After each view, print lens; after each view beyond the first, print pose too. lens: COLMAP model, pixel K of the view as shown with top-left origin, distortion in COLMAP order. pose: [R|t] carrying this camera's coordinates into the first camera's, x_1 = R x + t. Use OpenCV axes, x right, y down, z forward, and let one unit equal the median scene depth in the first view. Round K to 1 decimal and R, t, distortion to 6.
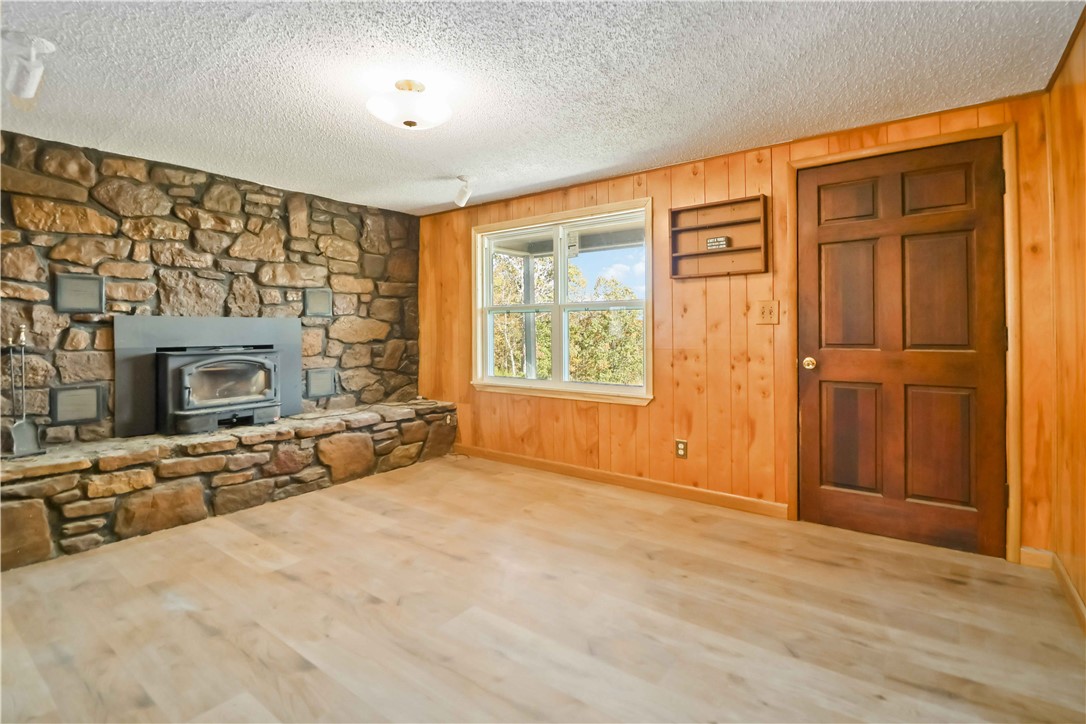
lens RADIAL K [[512.4, 0, 558.6], [0, 512.4, 324.9], [0, 0, 1]] dist [-0.000712, -0.012648]
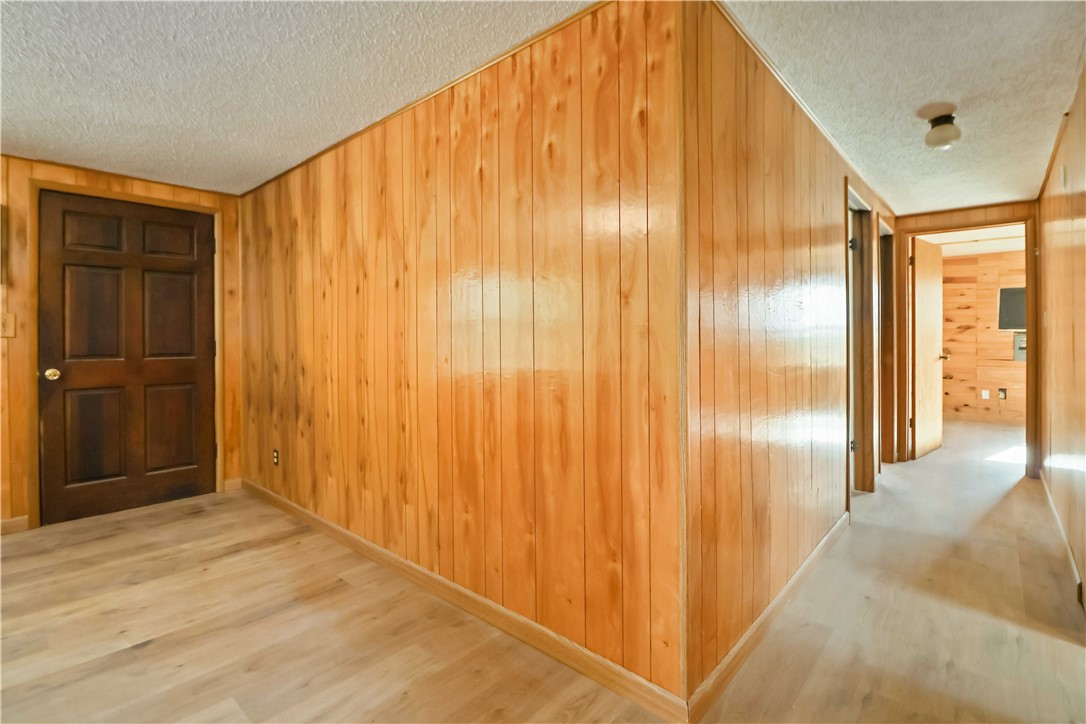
lens RADIAL K [[510.1, 0, 556.1], [0, 510.1, 341.0], [0, 0, 1]] dist [-0.001620, -0.010413]
pose [[0.088517, 0.001626, 0.996073, -0.413219], [-0.006163, 0.999980, -0.001085, -0.000227], [-0.996056, -0.006043, 0.088525, -0.120452]]
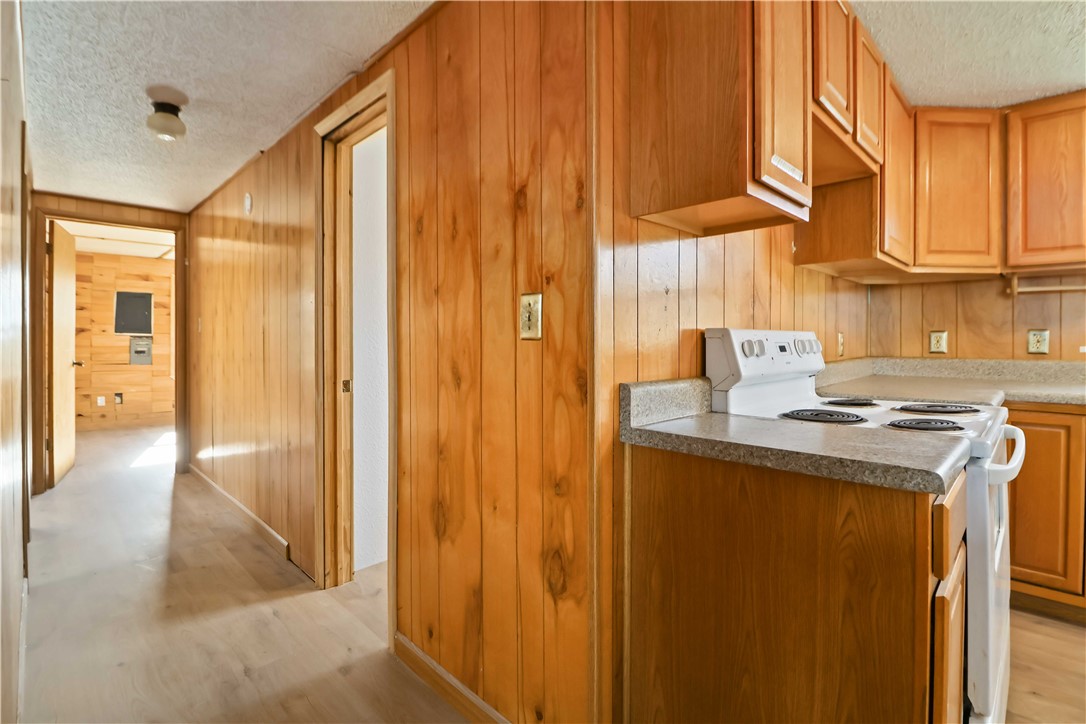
lens RADIAL K [[510.1, 0, 556.1], [0, 510.1, 341.0], [0, 0, 1]] dist [-0.001620, -0.010413]
pose [[-0.988010, 0.006237, 0.154261, -0.247875], [0.004731, 0.999938, -0.010128, -0.000372], [-0.154314, -0.009276, -0.987978, -0.013348]]
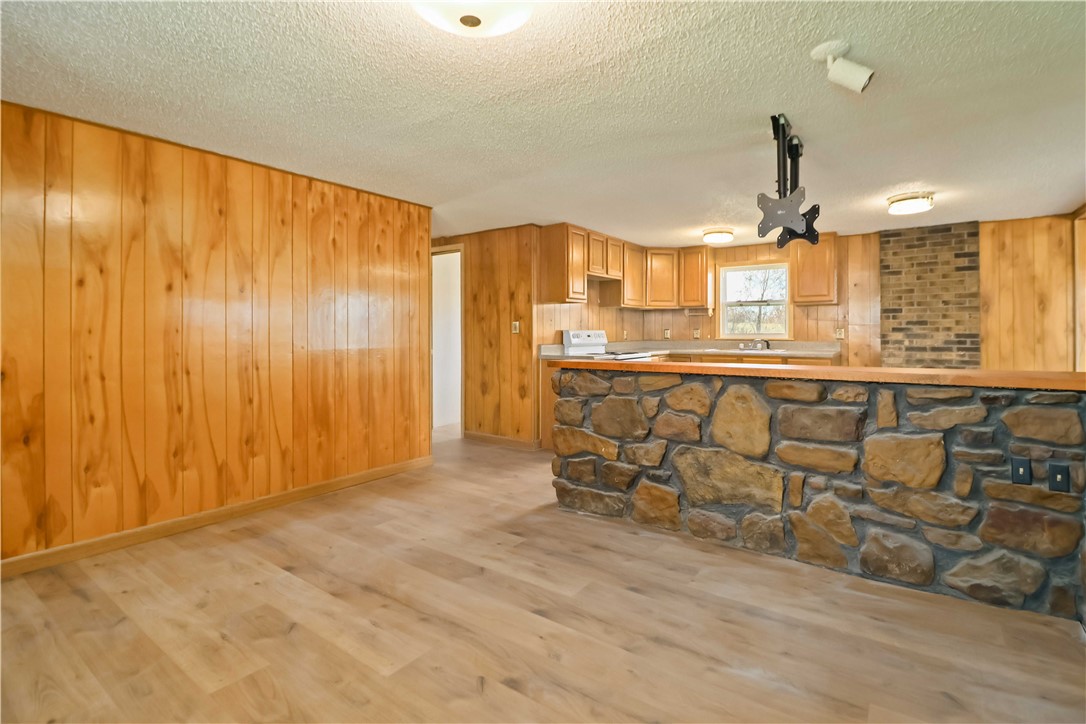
lens RADIAL K [[510.6, 0, 557.4], [0, 510.6, 331.9], [0, 0, 1]] dist [-0.000553, -0.011864]
pose [[-0.999904, 0.007167, -0.011864, -0.274580], [0.007304, 0.999906, -0.011568, 0.009342], [0.011780, -0.011653, -0.999863, 1.159518]]
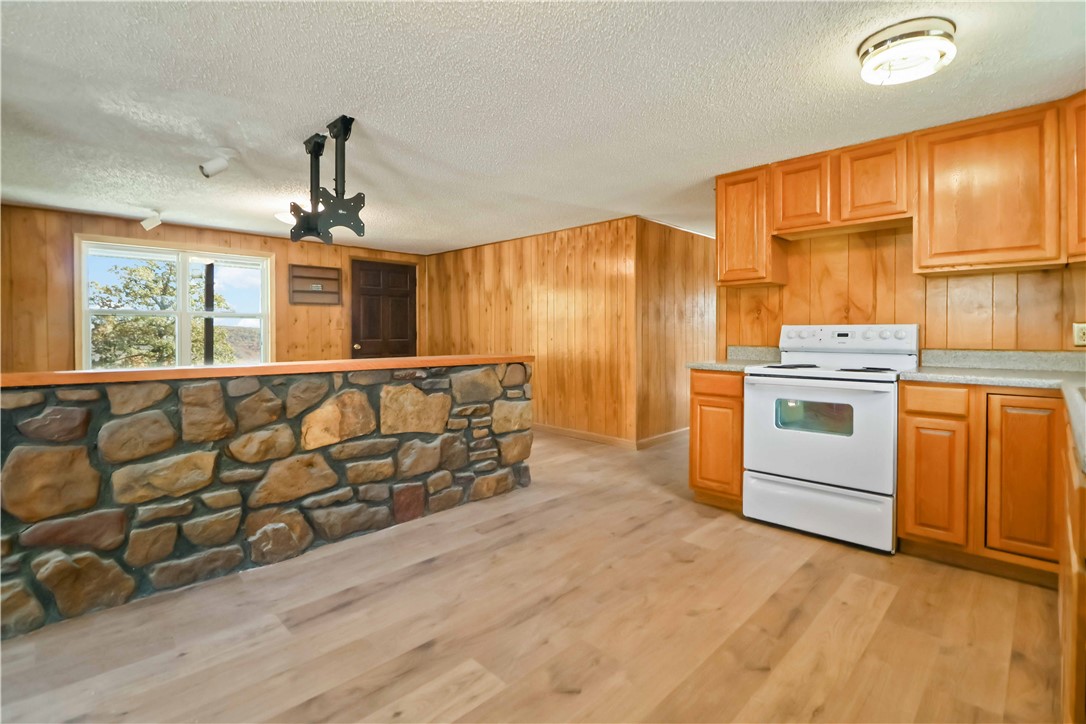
lens RADIAL K [[510.1, 0, 556.1], [0, 510.1, 341.0], [0, 0, 1]] dist [-0.001620, -0.010413]
pose [[0.143472, -0.012796, 0.989572, -1.452615], [-0.010719, 0.999838, 0.014483, 0.006611], [-0.989596, -0.012685, 0.143312, -0.176484]]
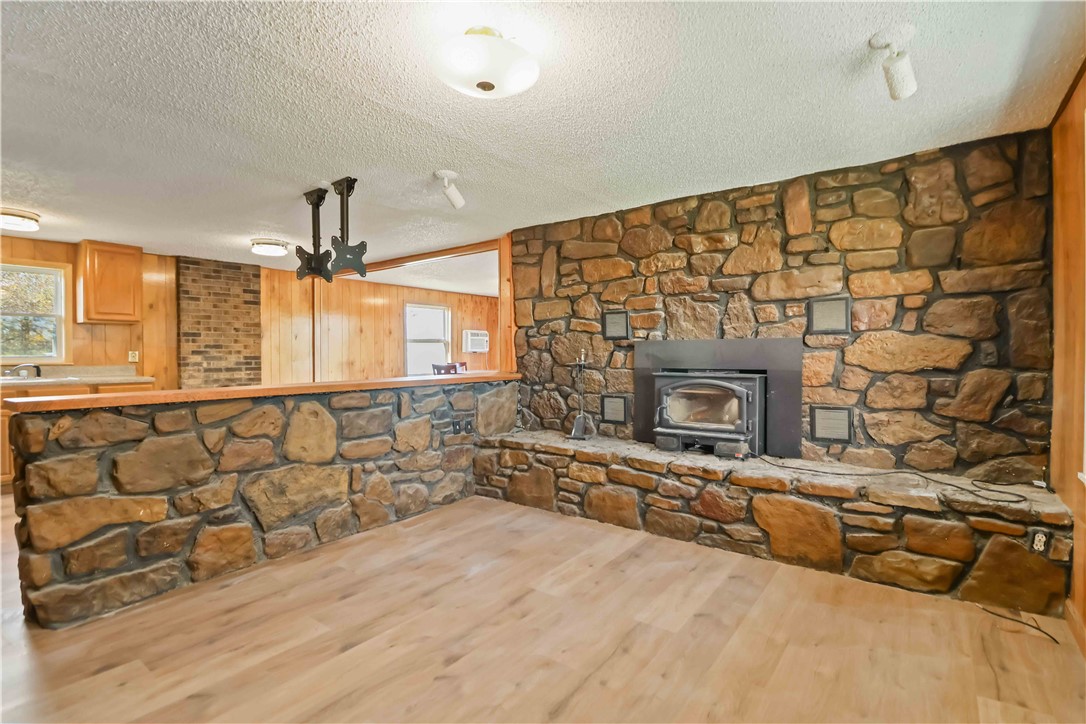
lens RADIAL K [[507.2, 0, 558.3], [0, 507.2, 357.8], [0, 0, 1]] dist [0.001358, -0.015649]
pose [[-0.001686, 0.013446, -0.999908, 0.335733], [0.014162, 0.999810, 0.013421, 0.003241], [0.999898, -0.014138, -0.001877, 0.777067]]
